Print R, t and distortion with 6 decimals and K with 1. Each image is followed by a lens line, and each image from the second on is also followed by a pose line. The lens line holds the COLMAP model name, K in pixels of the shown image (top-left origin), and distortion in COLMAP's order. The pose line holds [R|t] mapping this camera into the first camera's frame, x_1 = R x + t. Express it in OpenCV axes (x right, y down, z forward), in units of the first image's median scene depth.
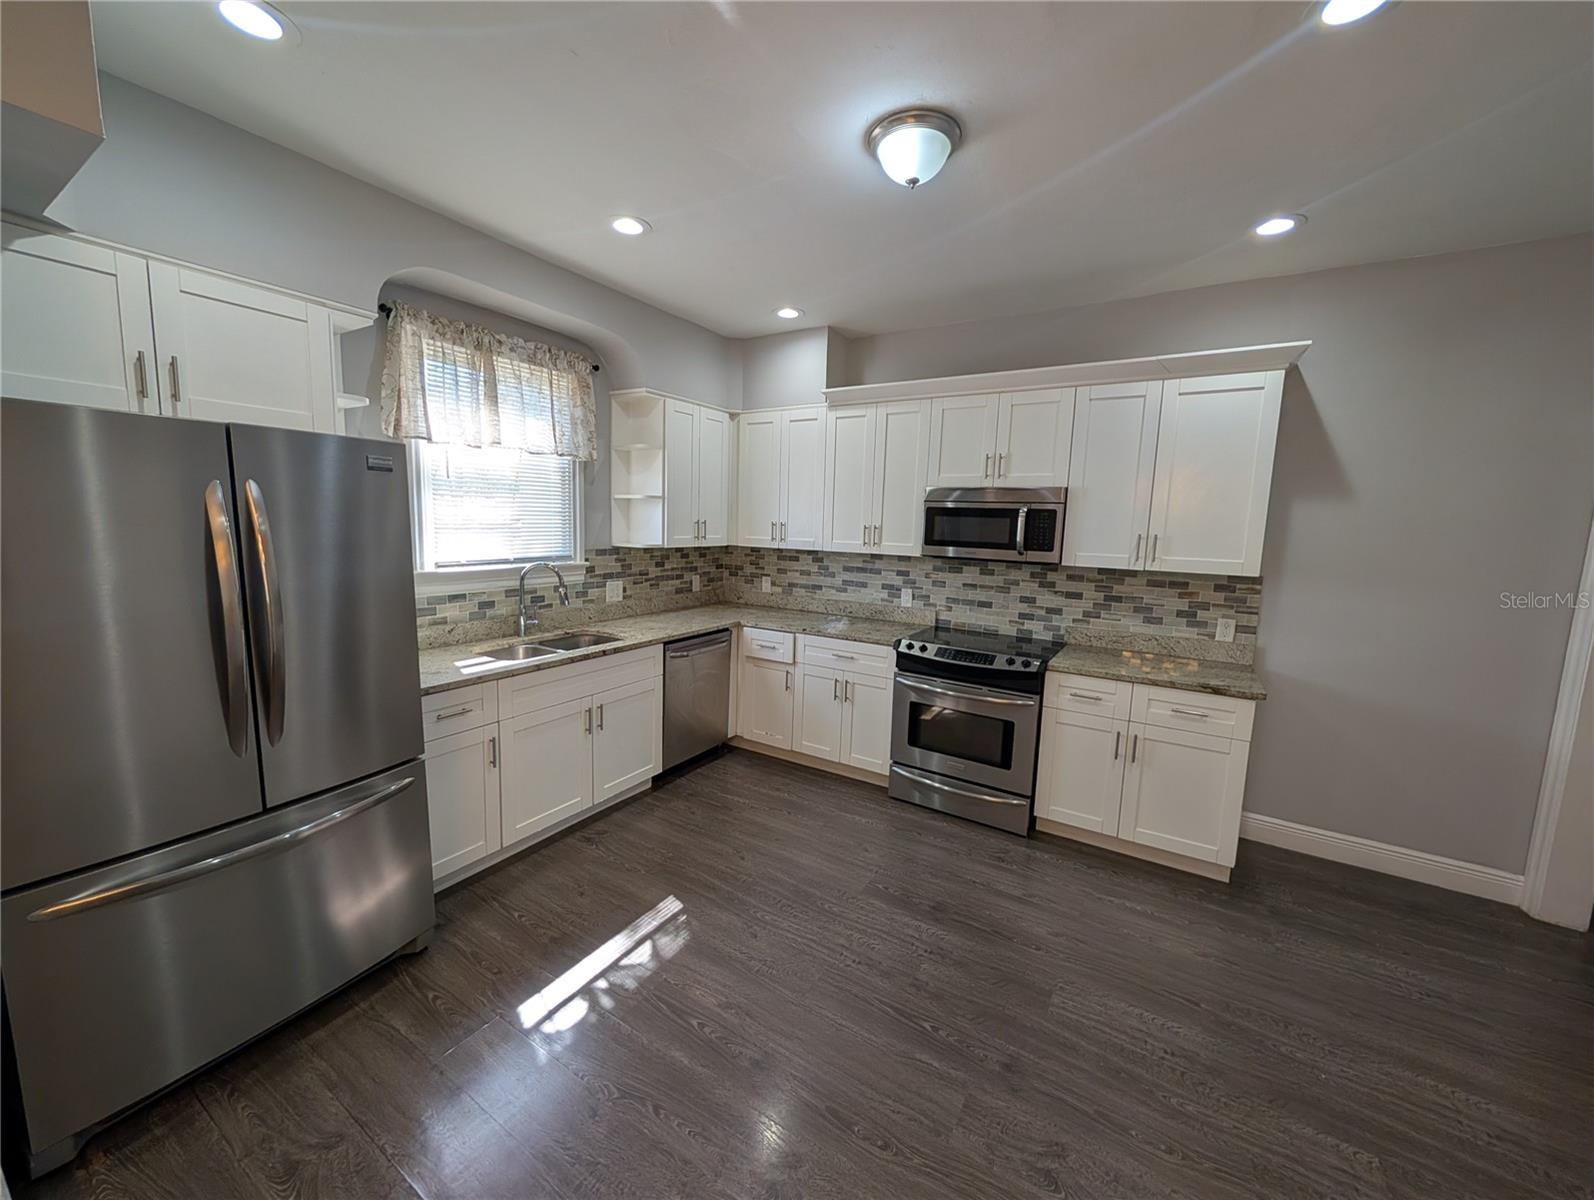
lens RADIAL K [[605.8, 0, 795.9], [0, 605.8, 596.9], [0, 0, 1]] dist [0.001167, 0.000157]
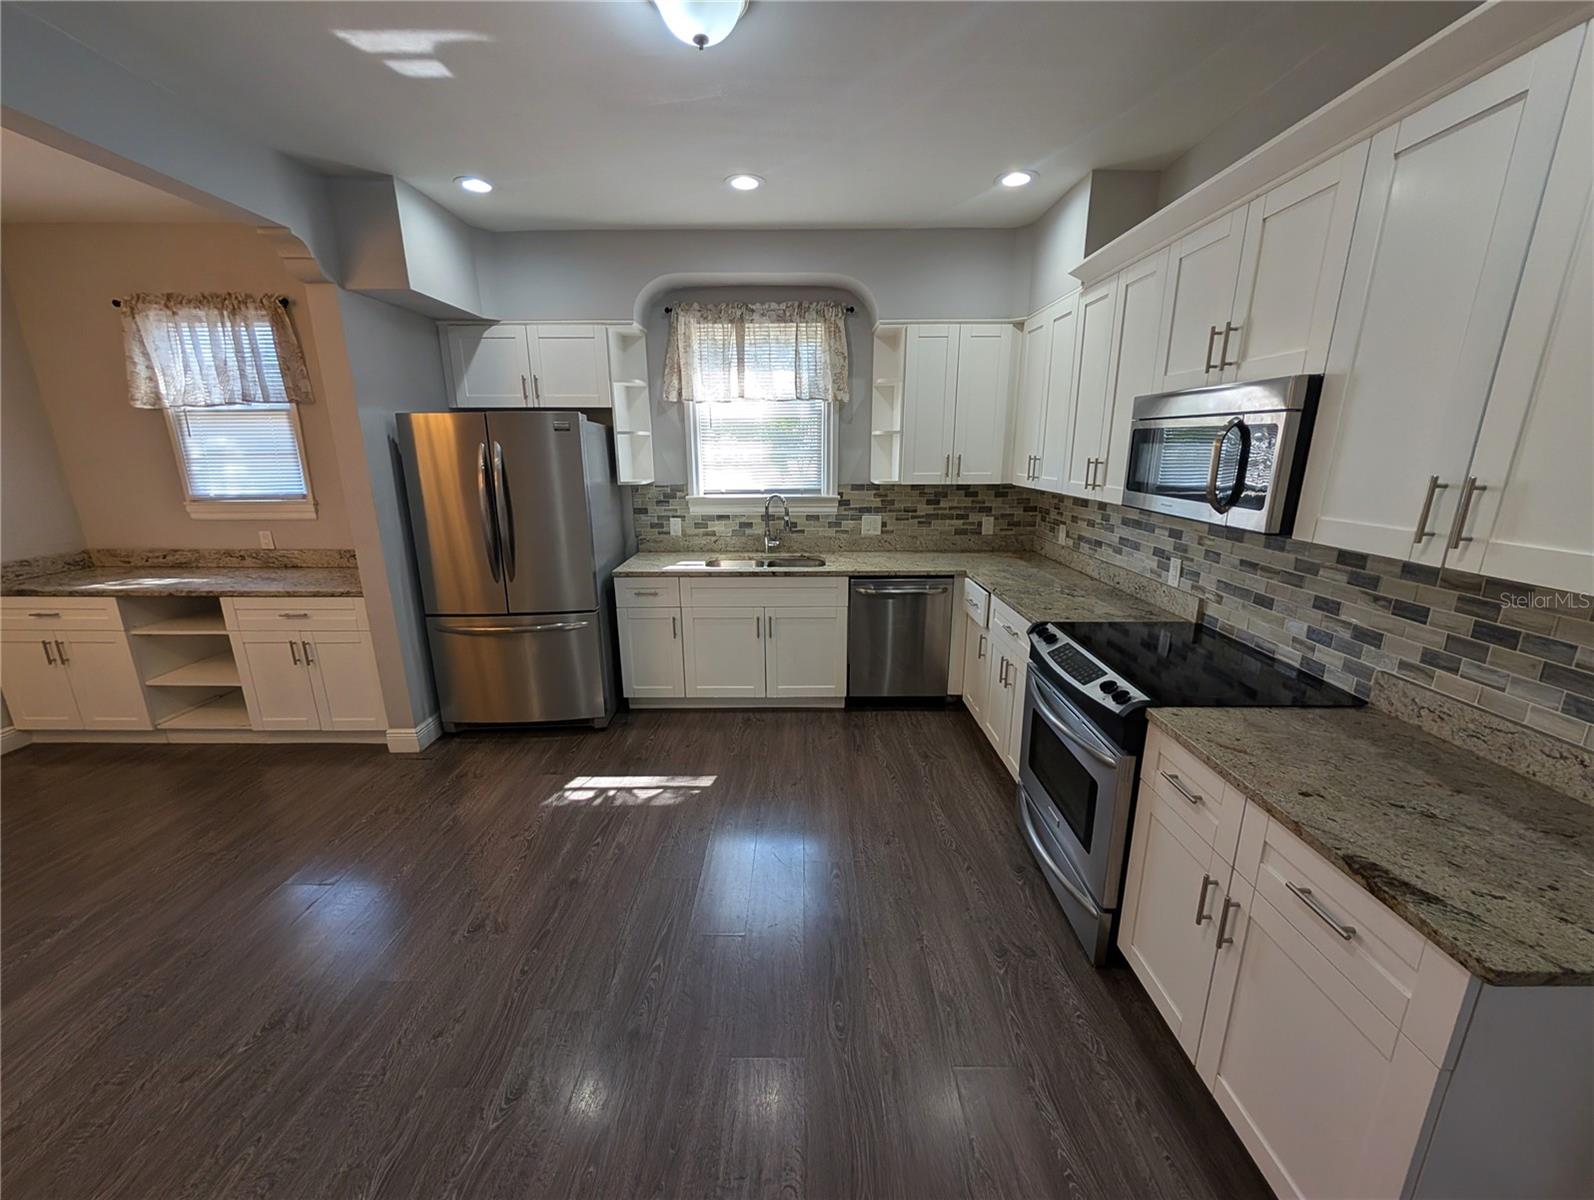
lens RADIAL K [[605.8, 0, 795.9], [0, 605.8, 596.9], [0, 0, 1]] dist [0.001167, 0.000157]
pose [[0.523536, 0.179298, -0.832924, 0.586712], [-0.089723, 0.983773, 0.155374, -0.042064], [0.847266, -0.006611, 0.531127, 0.358428]]
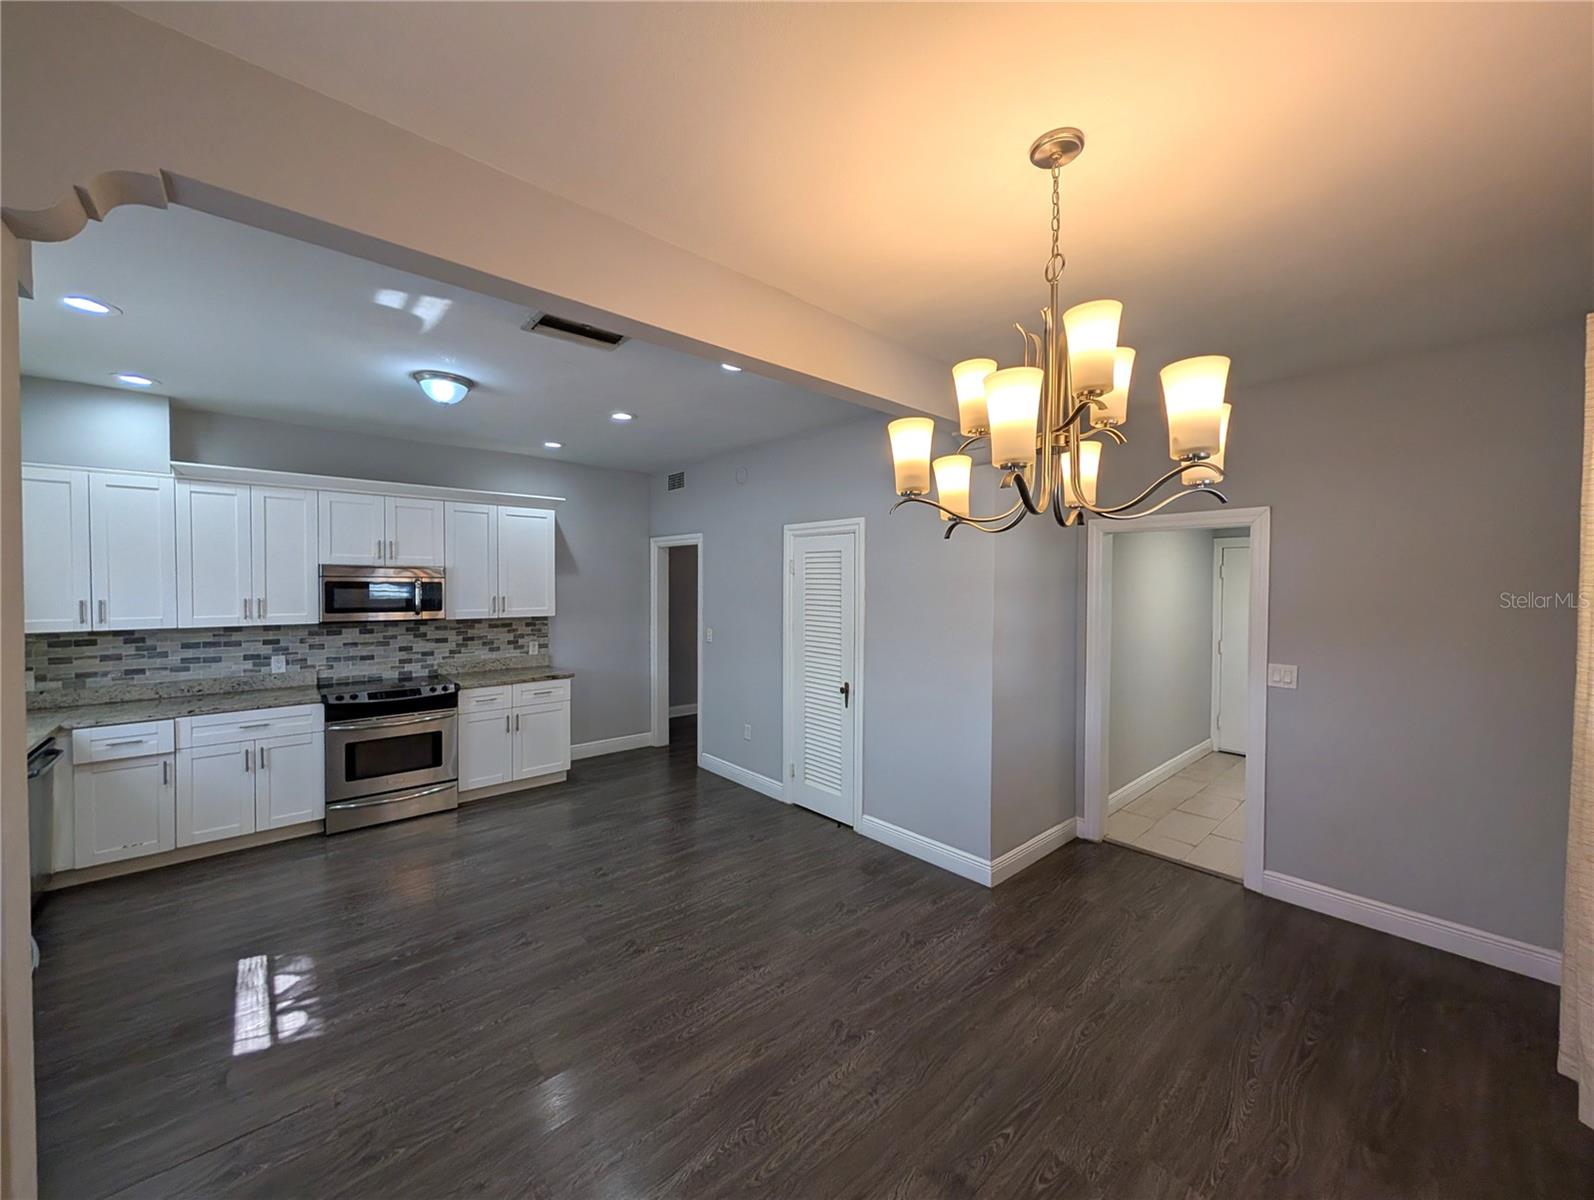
lens RADIAL K [[605.8, 0, 795.9], [0, 605.8, 596.9], [0, 0, 1]] dist [0.001167, 0.000157]
pose [[0.285653, -0.049679, 0.957045, -0.651510], [0.127816, 0.991708, 0.013329, -0.016166], [-0.949771, 0.118519, 0.289634, -0.212258]]
